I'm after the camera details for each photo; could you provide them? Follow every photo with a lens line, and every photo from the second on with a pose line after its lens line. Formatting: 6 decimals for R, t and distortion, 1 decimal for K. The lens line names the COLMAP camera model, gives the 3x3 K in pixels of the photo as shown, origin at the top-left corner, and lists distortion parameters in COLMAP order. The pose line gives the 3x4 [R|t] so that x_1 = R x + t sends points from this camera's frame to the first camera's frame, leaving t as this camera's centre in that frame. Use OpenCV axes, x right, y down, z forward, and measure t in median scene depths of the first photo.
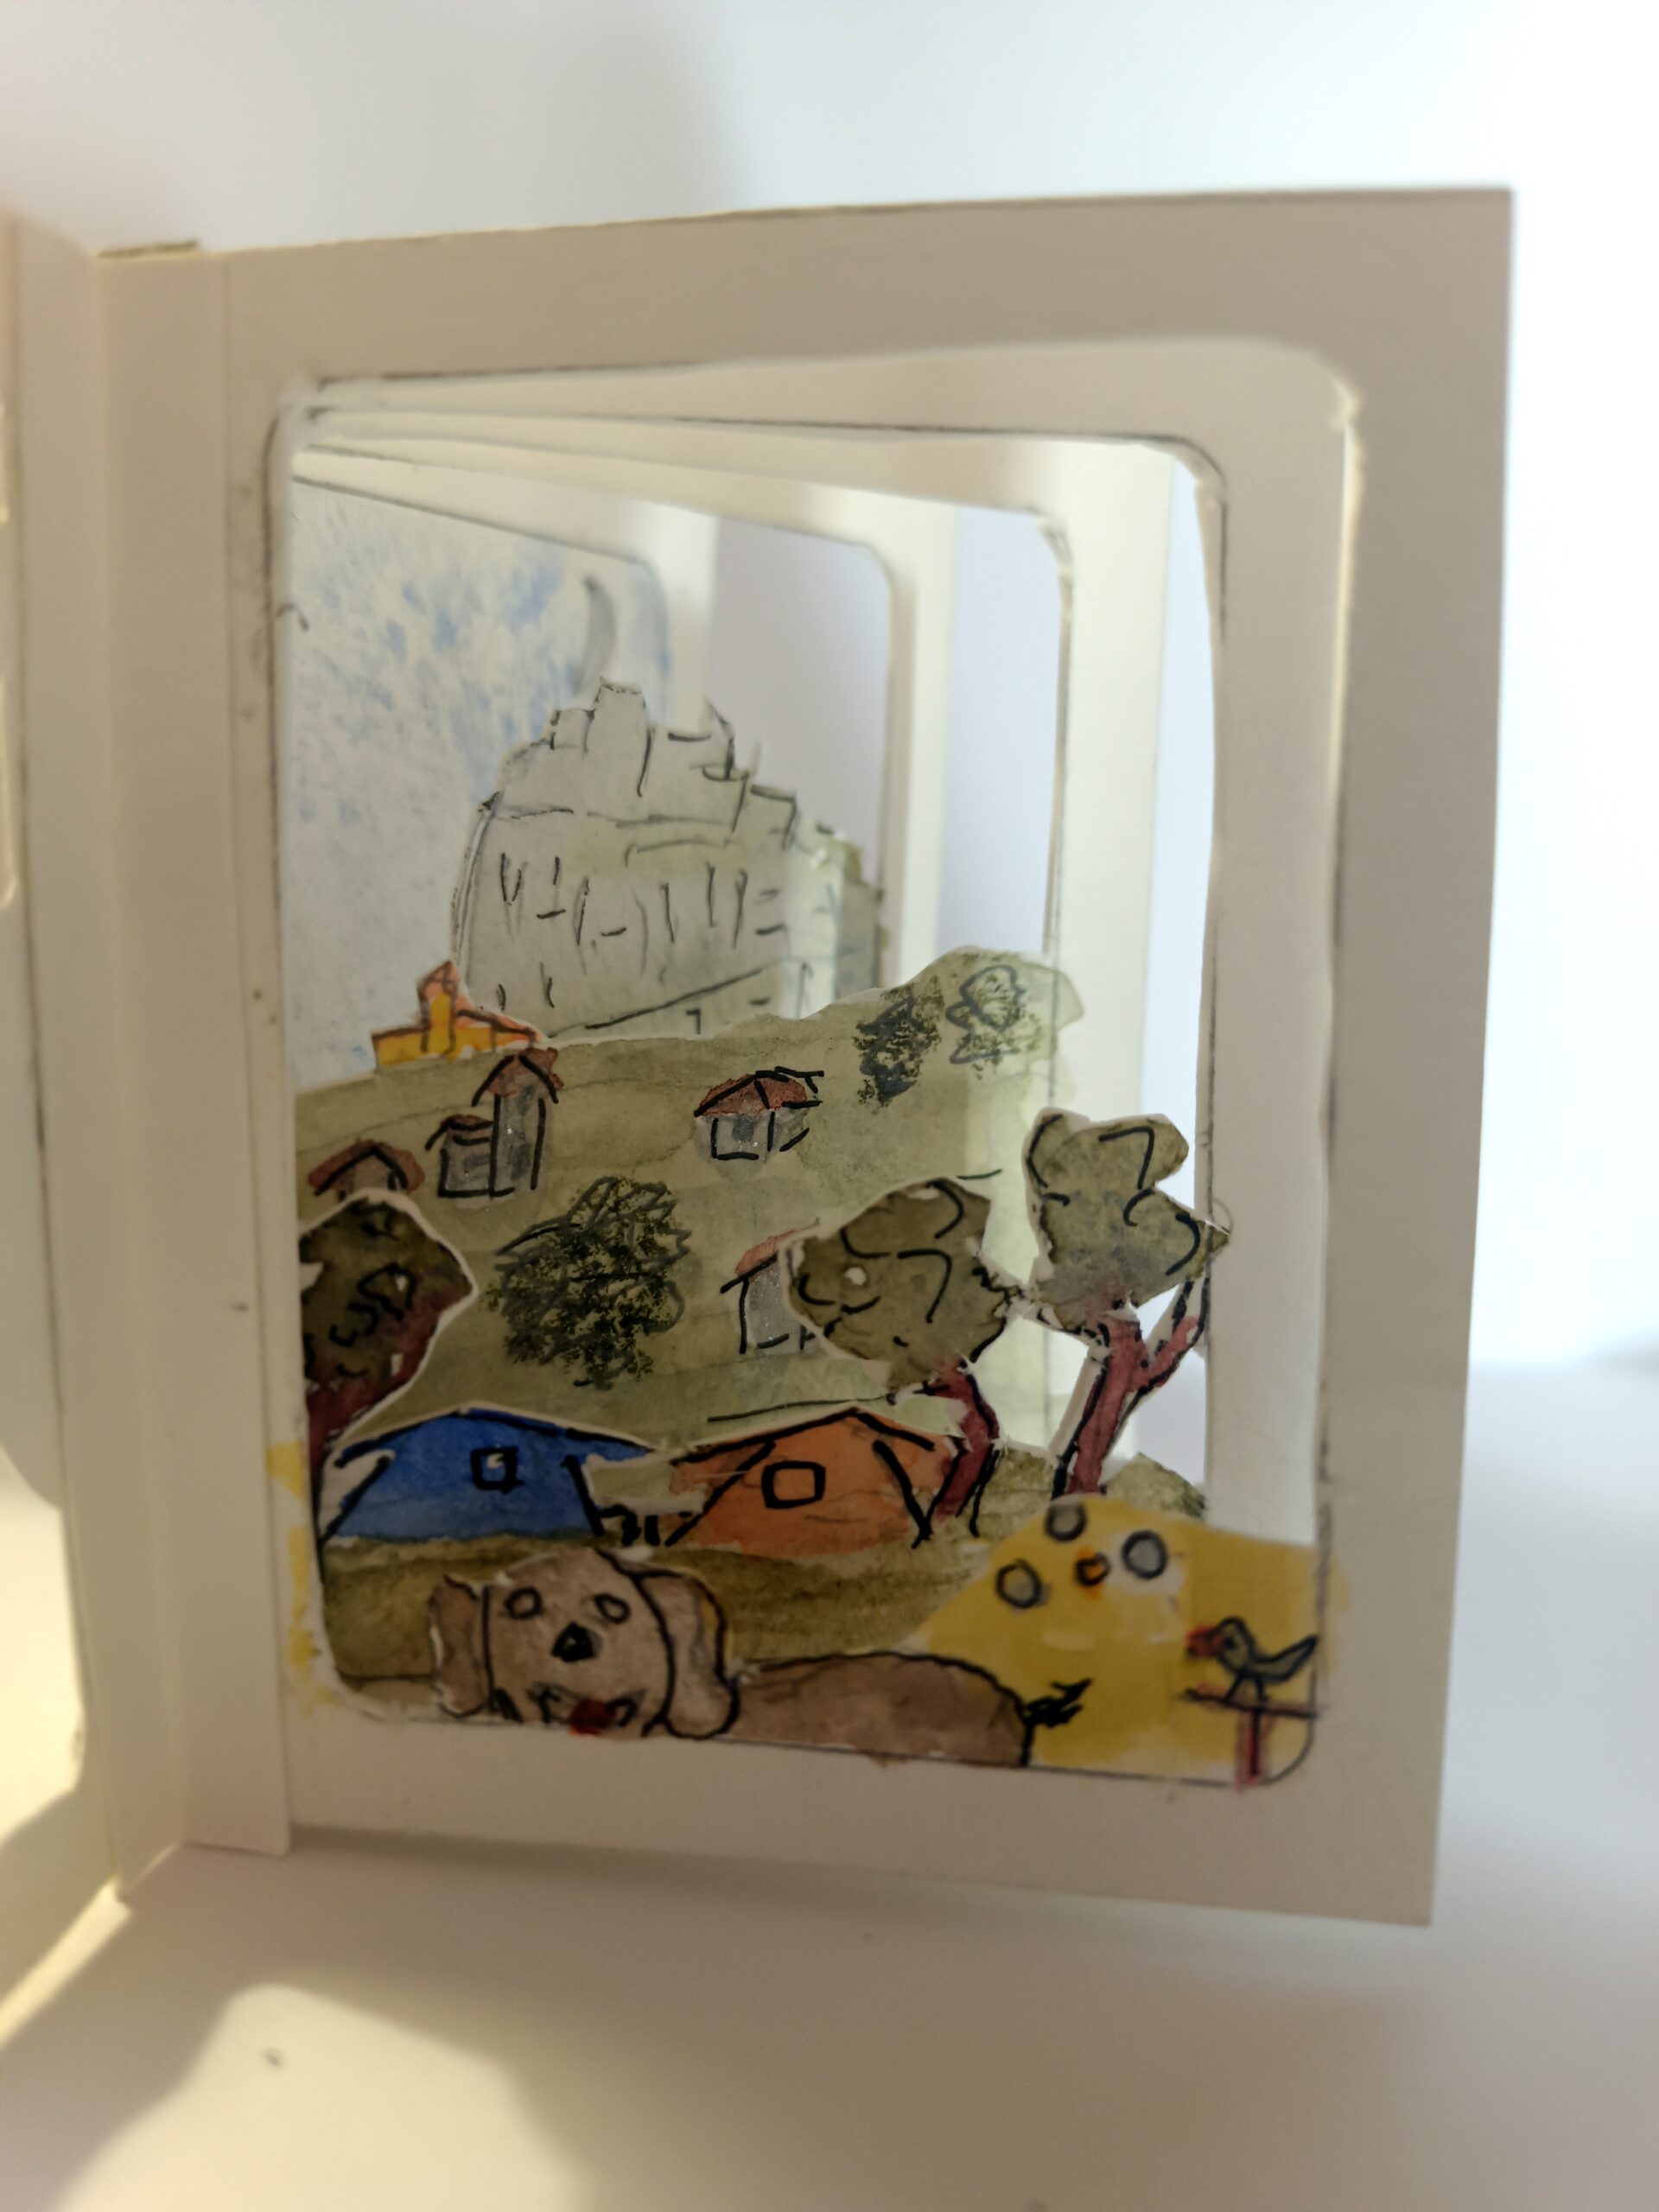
lens RADIAL K [[1781.7, 0, 826.8], [0, 1781.7, 1108.7], [0, 0, 1]] dist [0.035407, -0.145175]
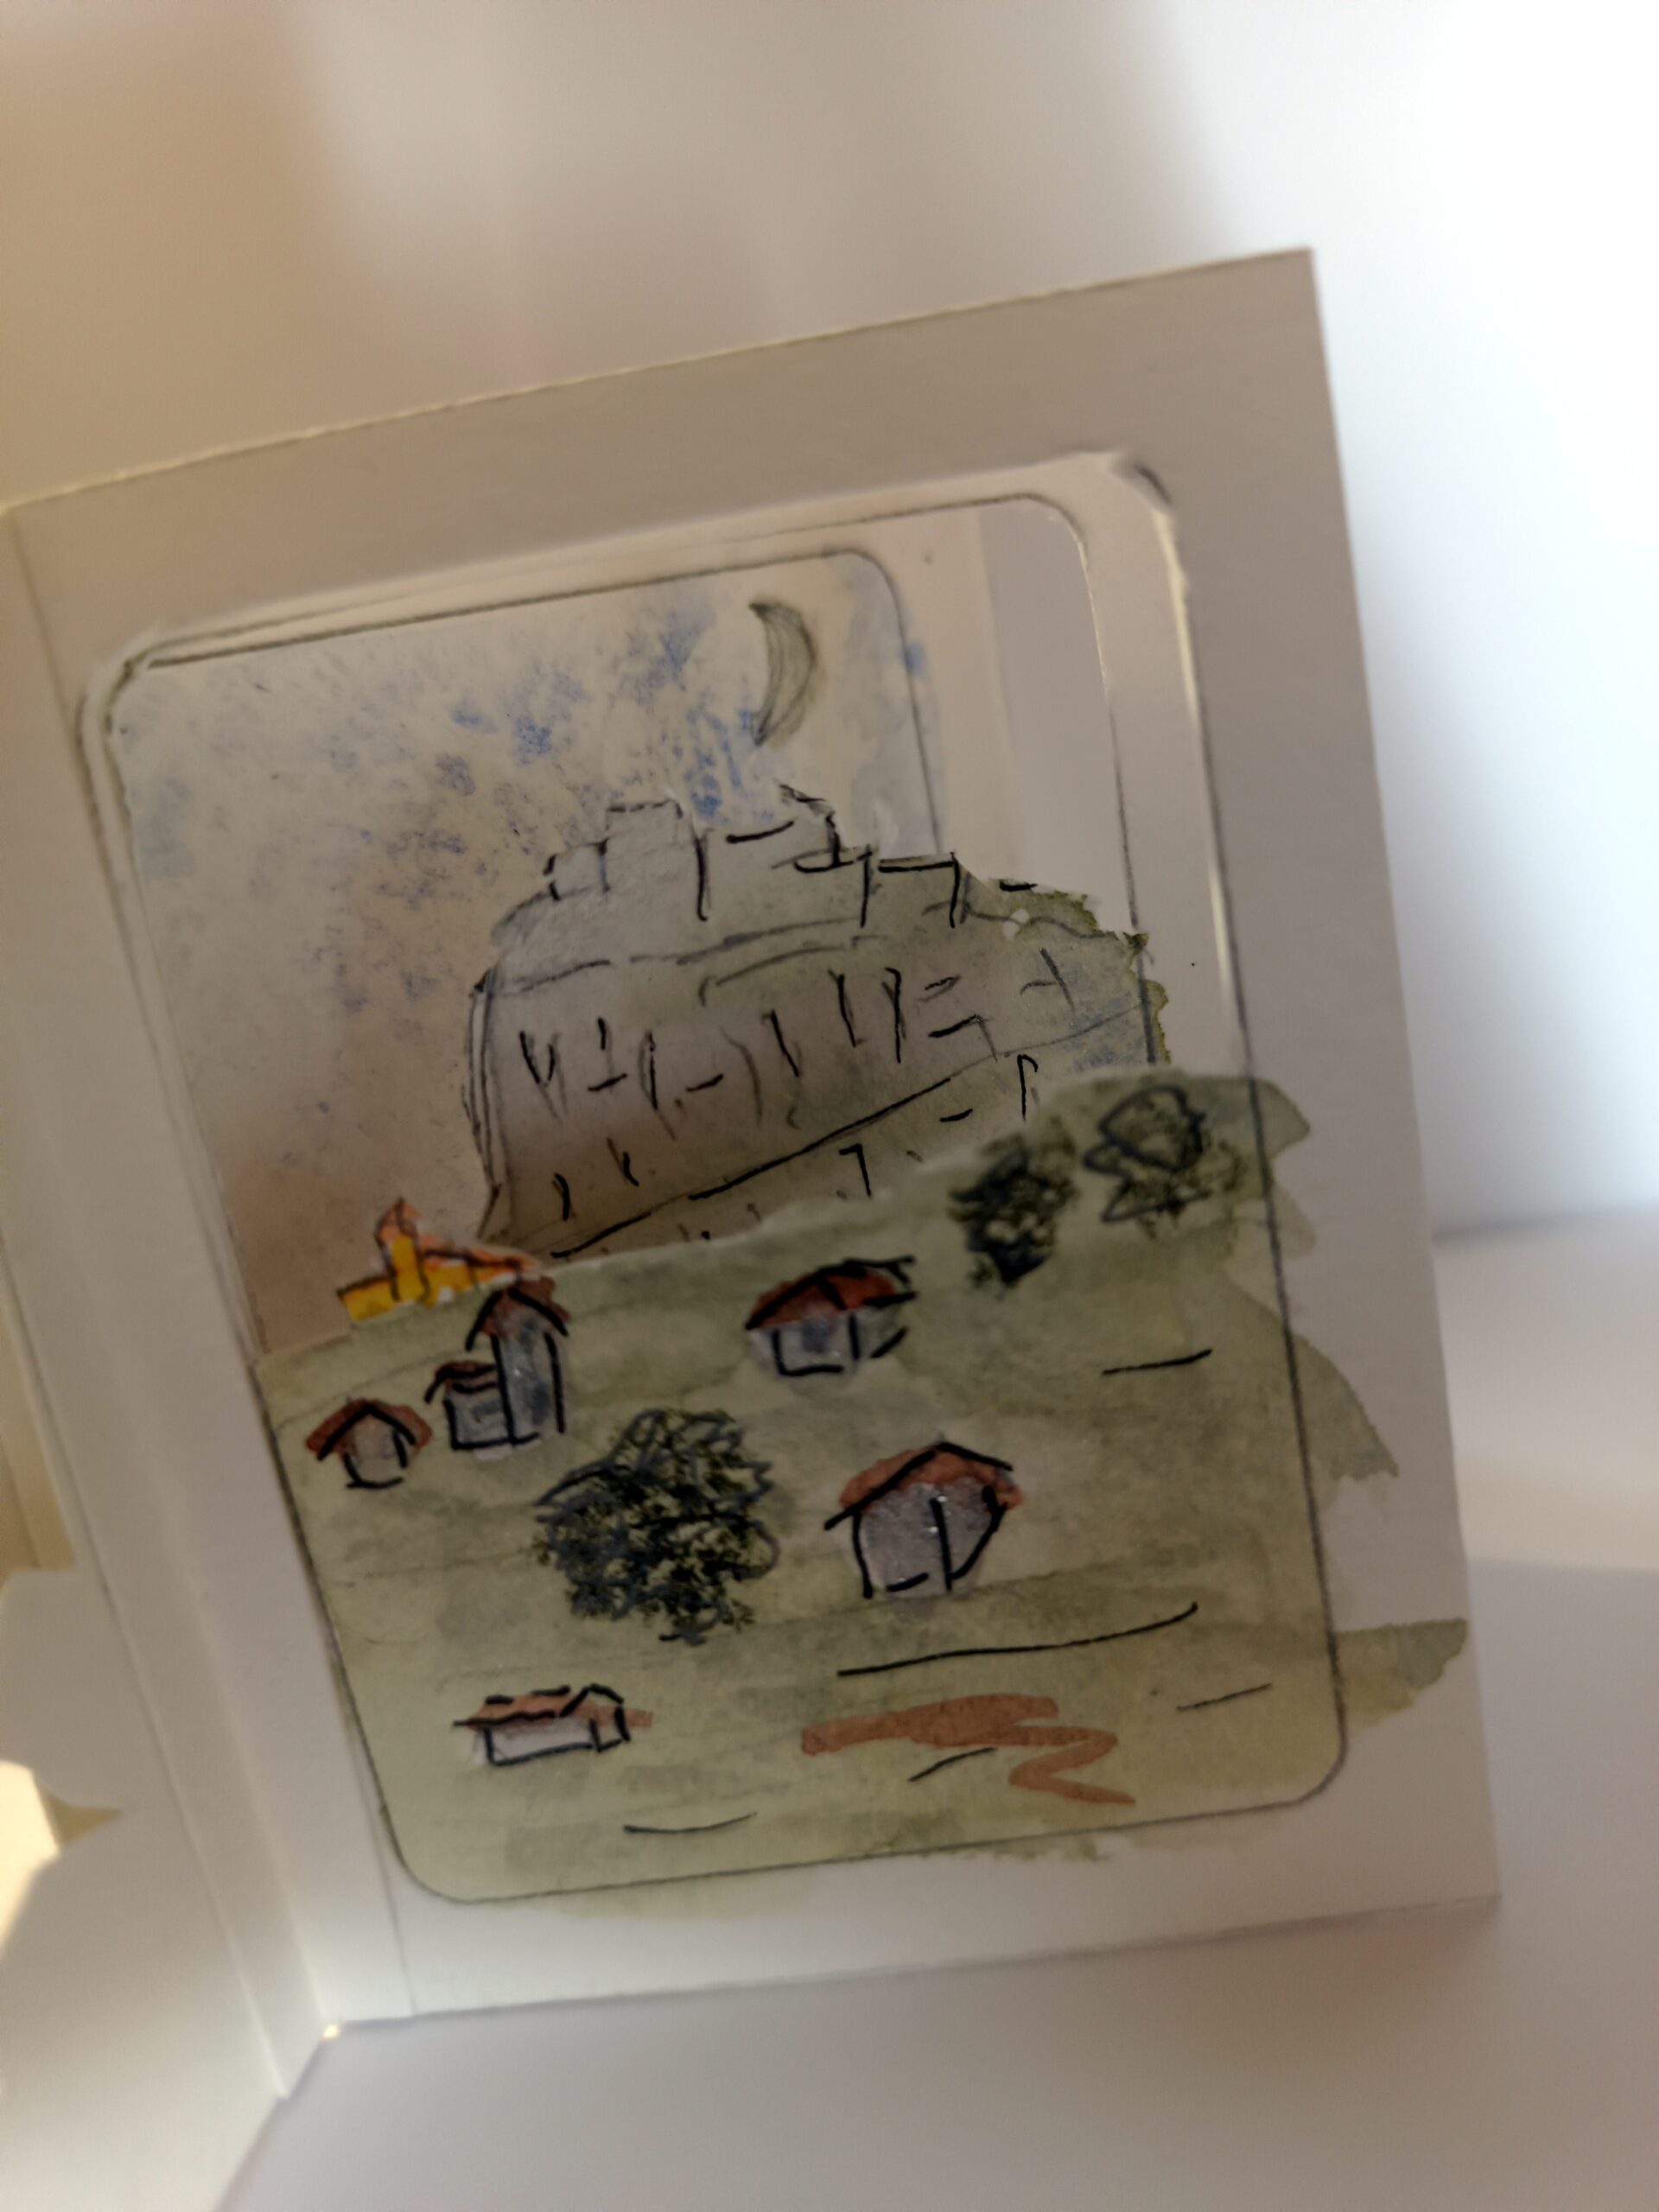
lens RADIAL K [[1781.7, 0, 895.8], [0, 1781.7, 1084.3], [0, 0, 1]] dist [0.035407, -0.145175]
pose [[0.856305, -0.058324, -0.513167, 0.434630], [0.119513, 0.989012, 0.087021, -0.180577], [0.502453, -0.135847, 0.853866, 0.374526]]
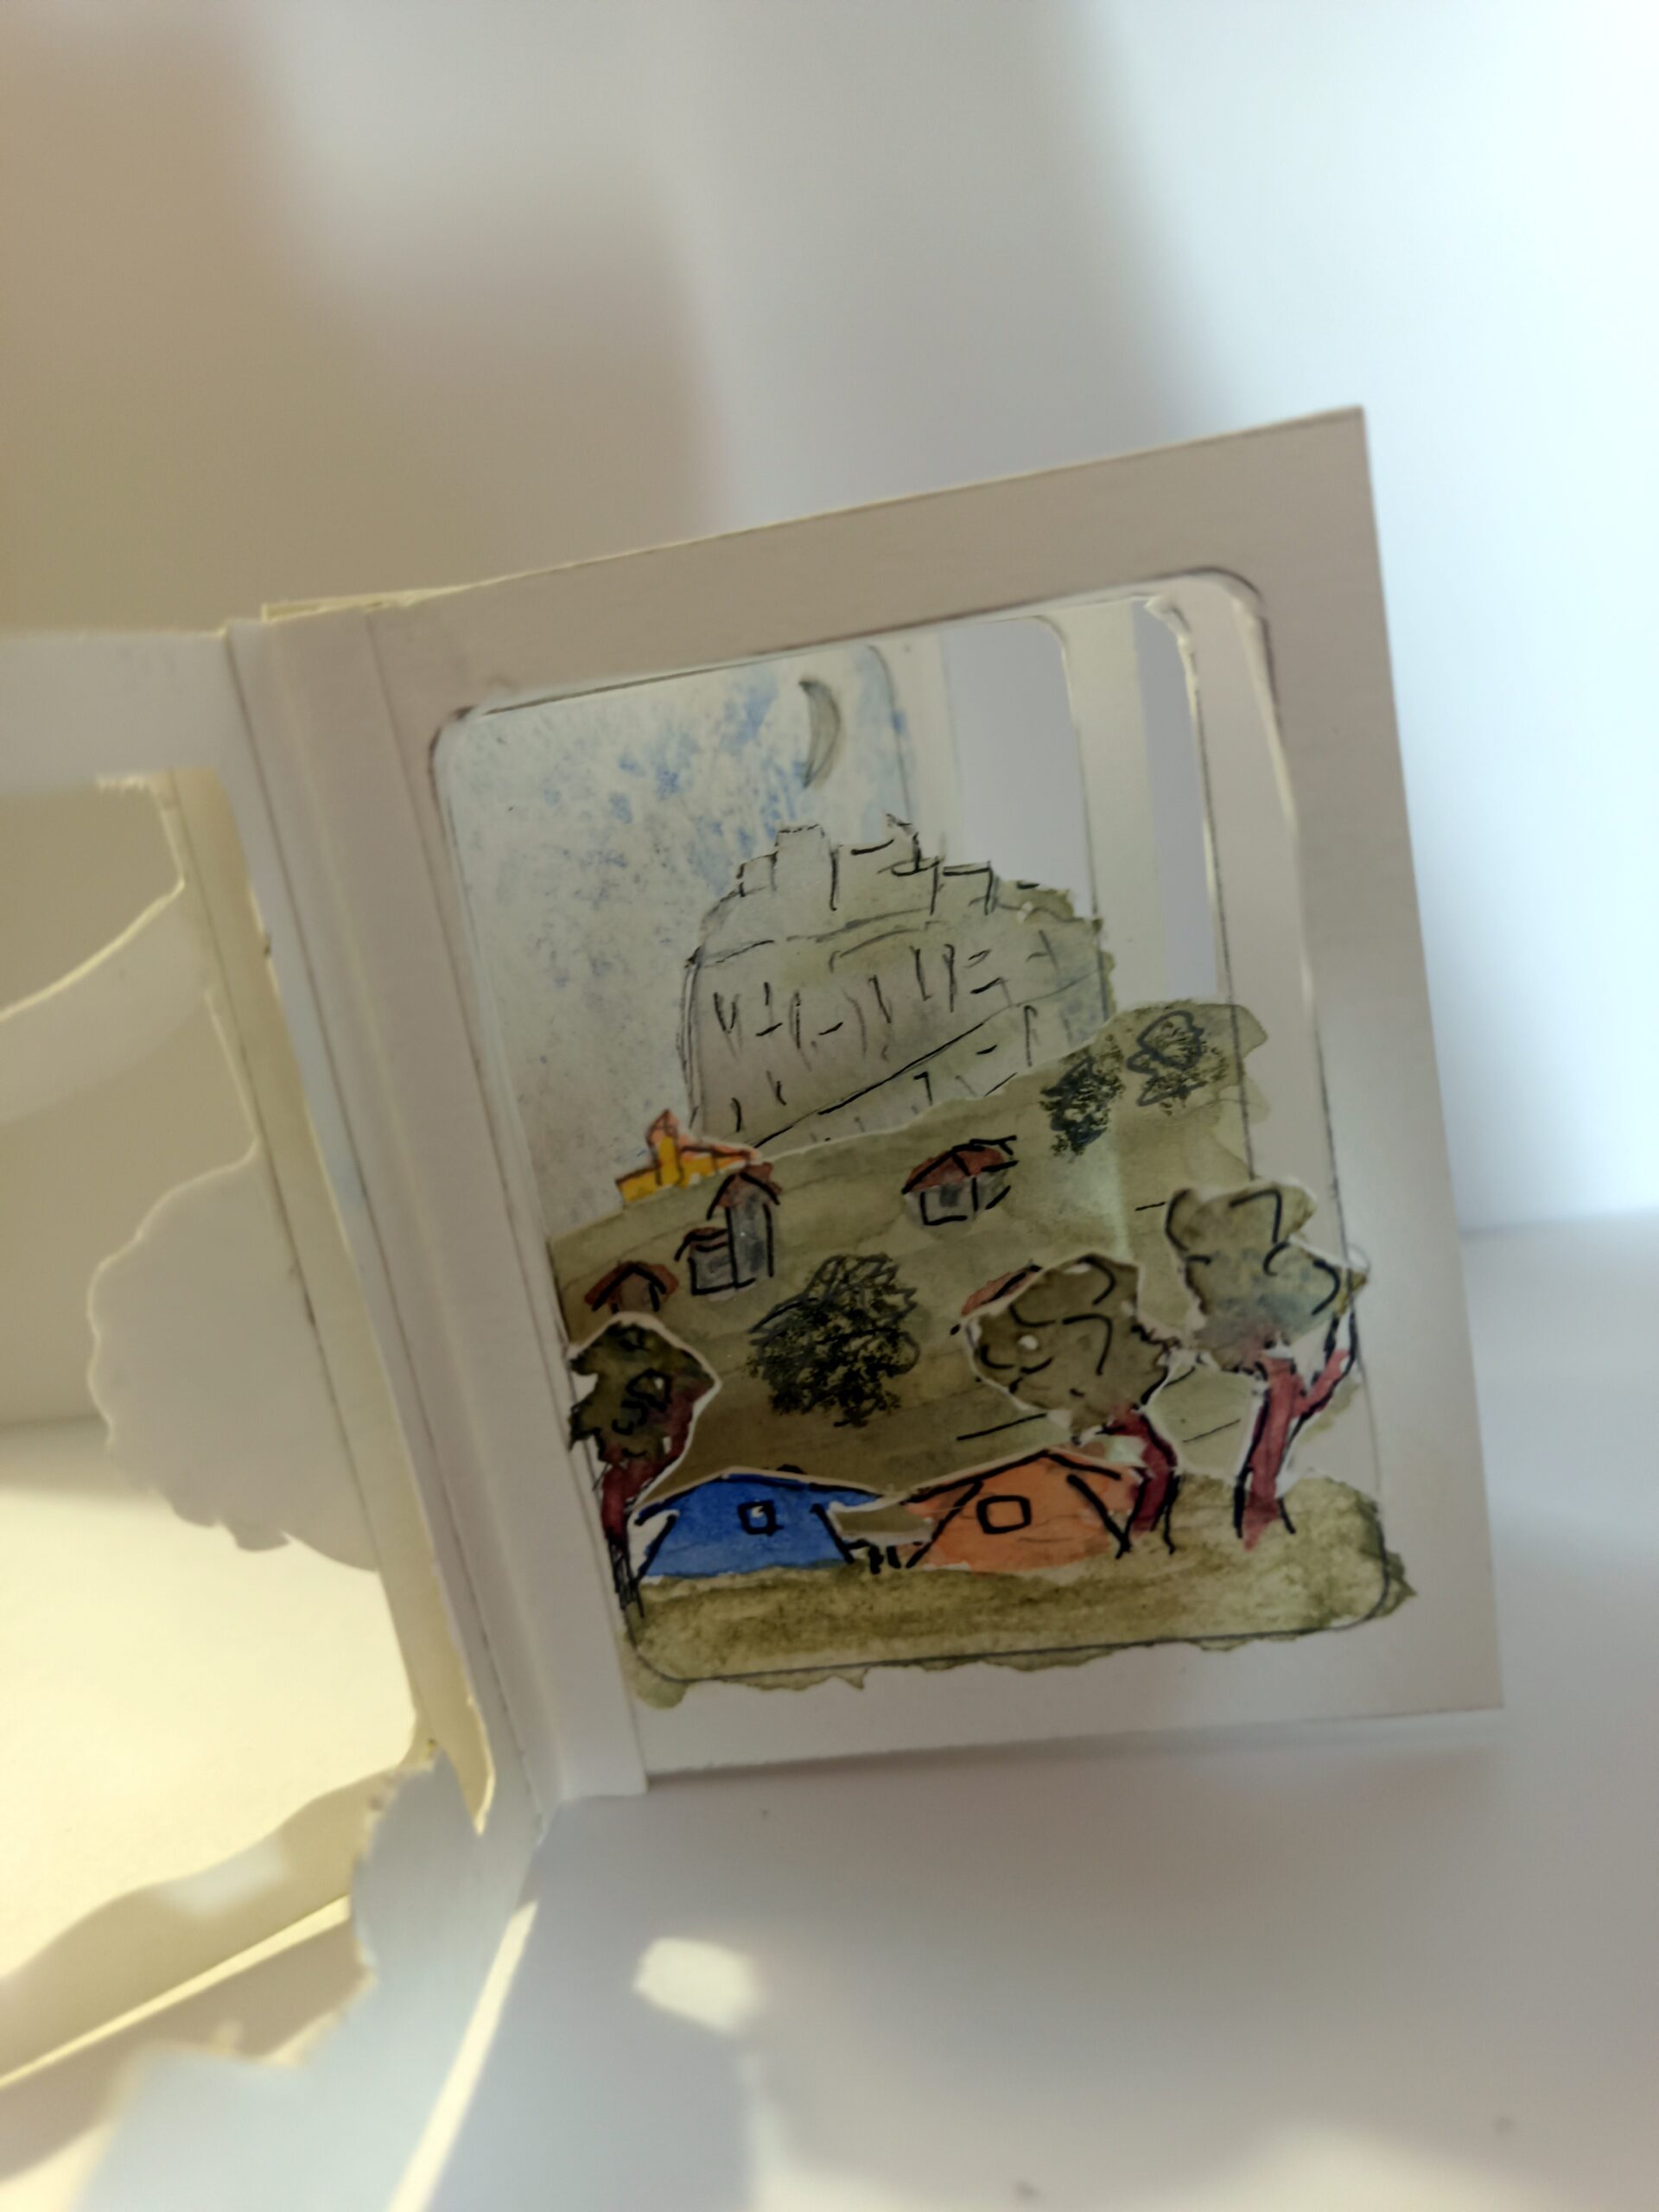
lens RADIAL K [[1781.7, 0, 864.3], [0, 1781.7, 1080.1], [0, 0, 1]] dist [0.035407, -0.145175]
pose [[0.951816, -0.109141, -0.286593, 0.258441], [0.140698, 0.985780, 0.091874, -0.190771], [0.272490, -0.127770, 0.953637, -0.113466]]
